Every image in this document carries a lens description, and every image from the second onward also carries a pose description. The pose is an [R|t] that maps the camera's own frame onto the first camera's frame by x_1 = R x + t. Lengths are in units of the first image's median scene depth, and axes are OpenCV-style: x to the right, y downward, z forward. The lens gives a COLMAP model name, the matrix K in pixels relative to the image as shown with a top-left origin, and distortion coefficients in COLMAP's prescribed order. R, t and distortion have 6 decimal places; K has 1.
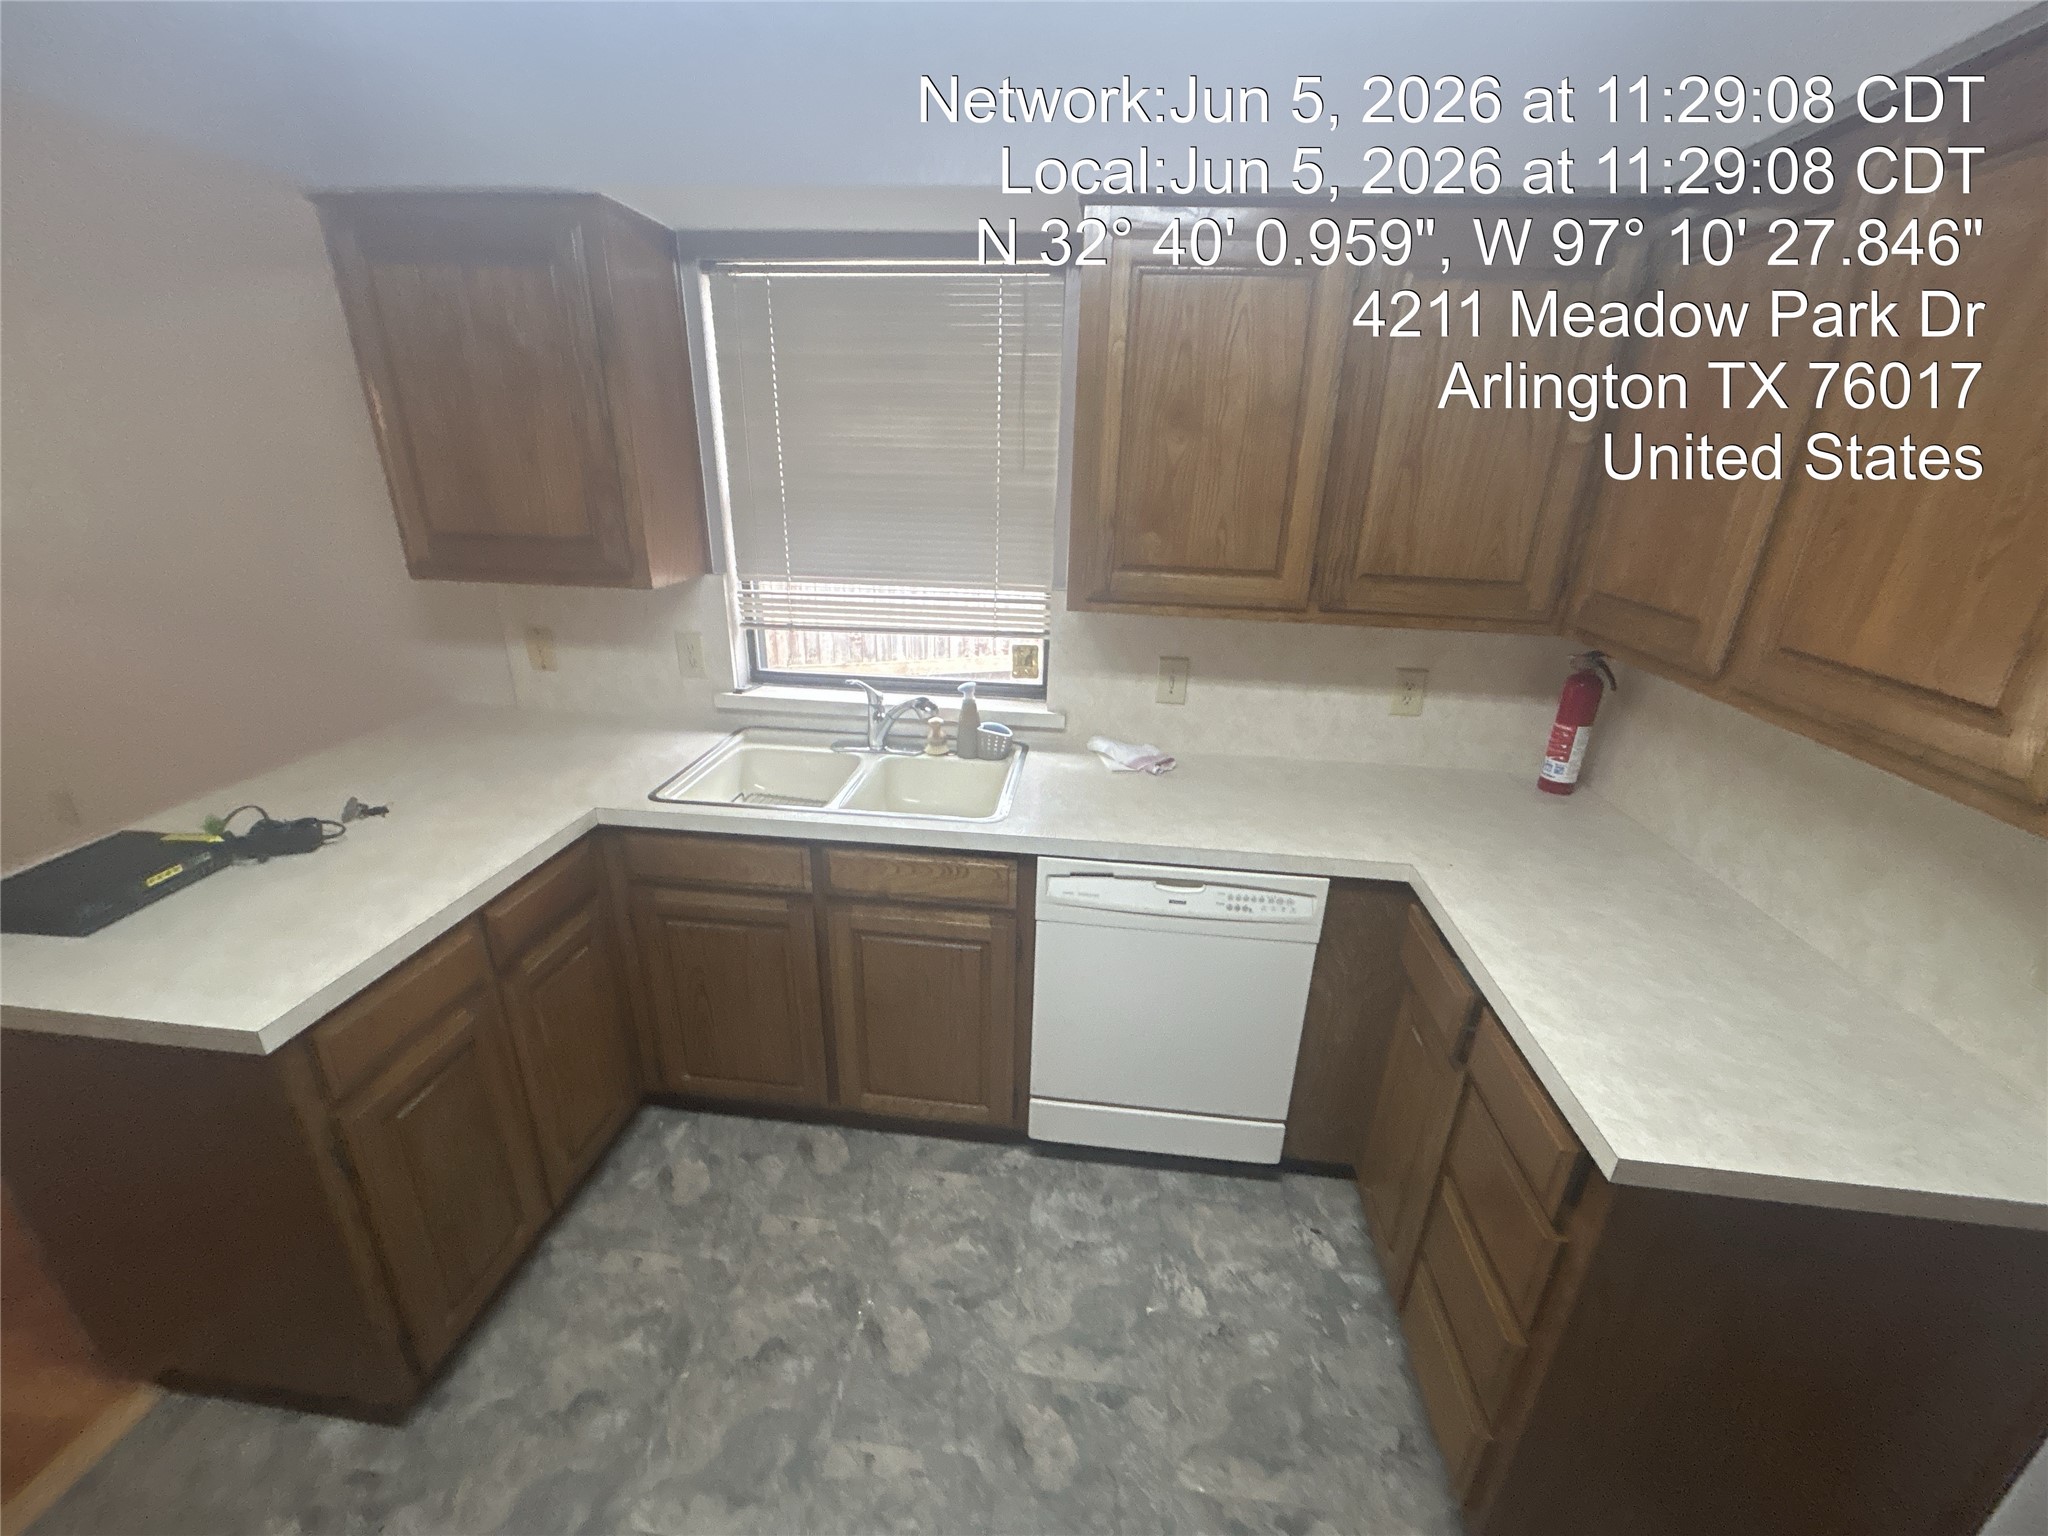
lens RADIAL K [[821.7, 0, 1021.5], [0, 821.7, 770.3], [0, 0, 1]] dist [0.013299, -0.007321]
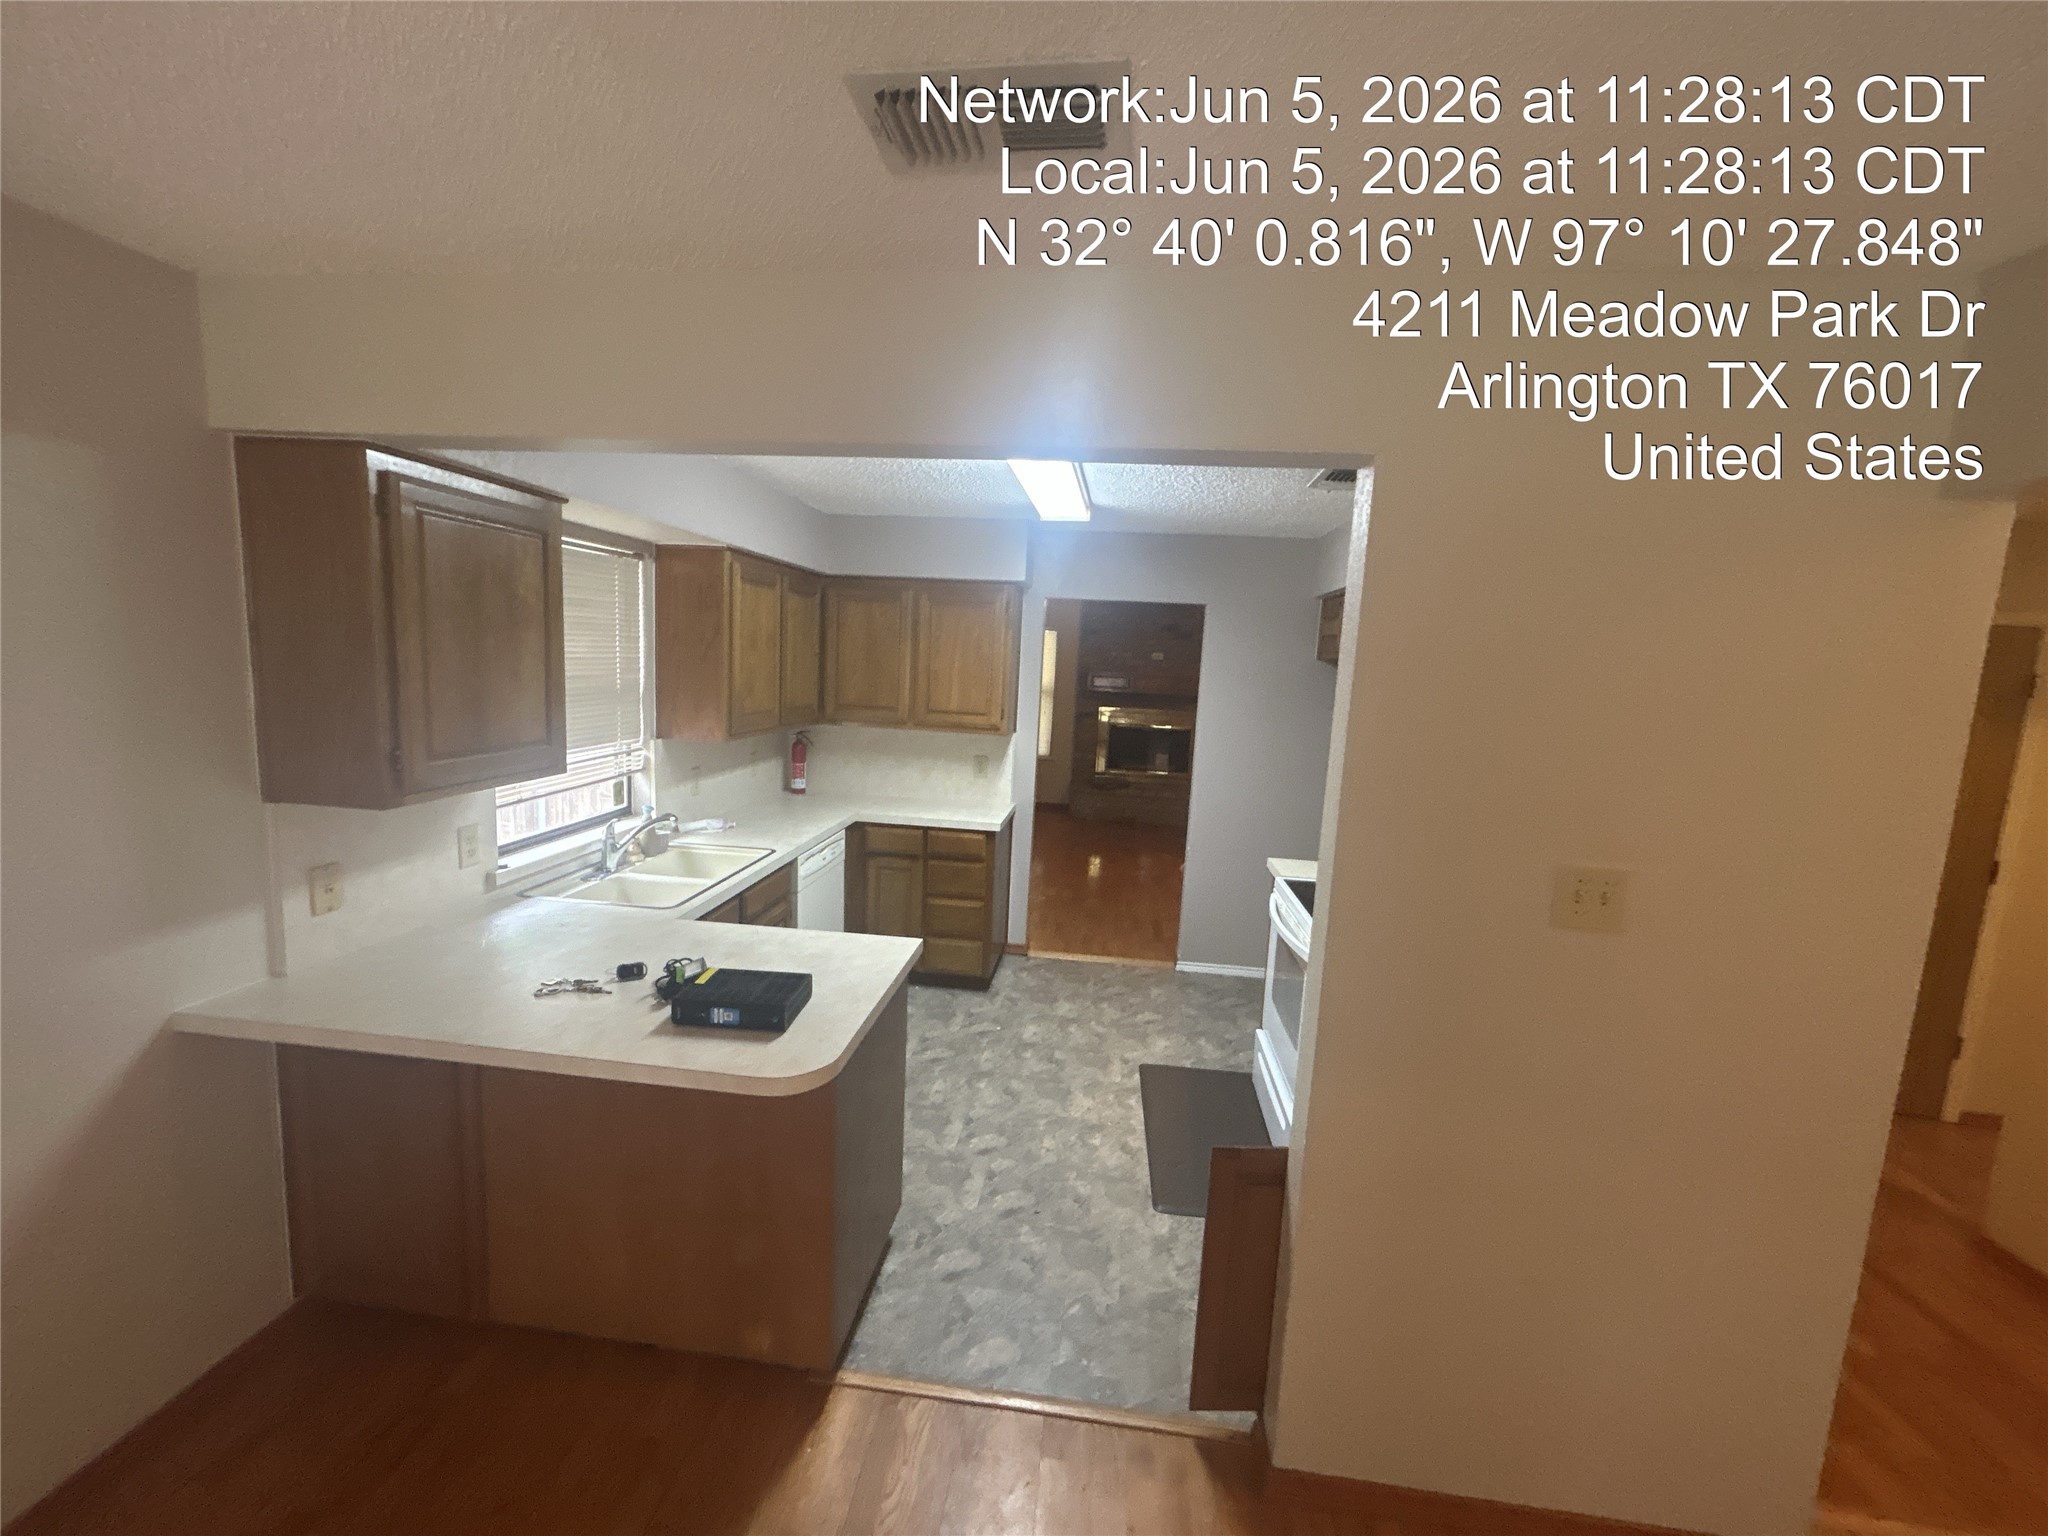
lens RADIAL K [[821.7, 0, 1021.5], [0, 821.7, 770.3], [0, 0, 1]] dist [0.013299, -0.007321]
pose [[0.010945, -0.161963, 0.986736, -1.494805], [0.323375, 0.934343, 0.149776, -0.166477], [-0.946208, 0.317446, 0.062601, 0.237064]]
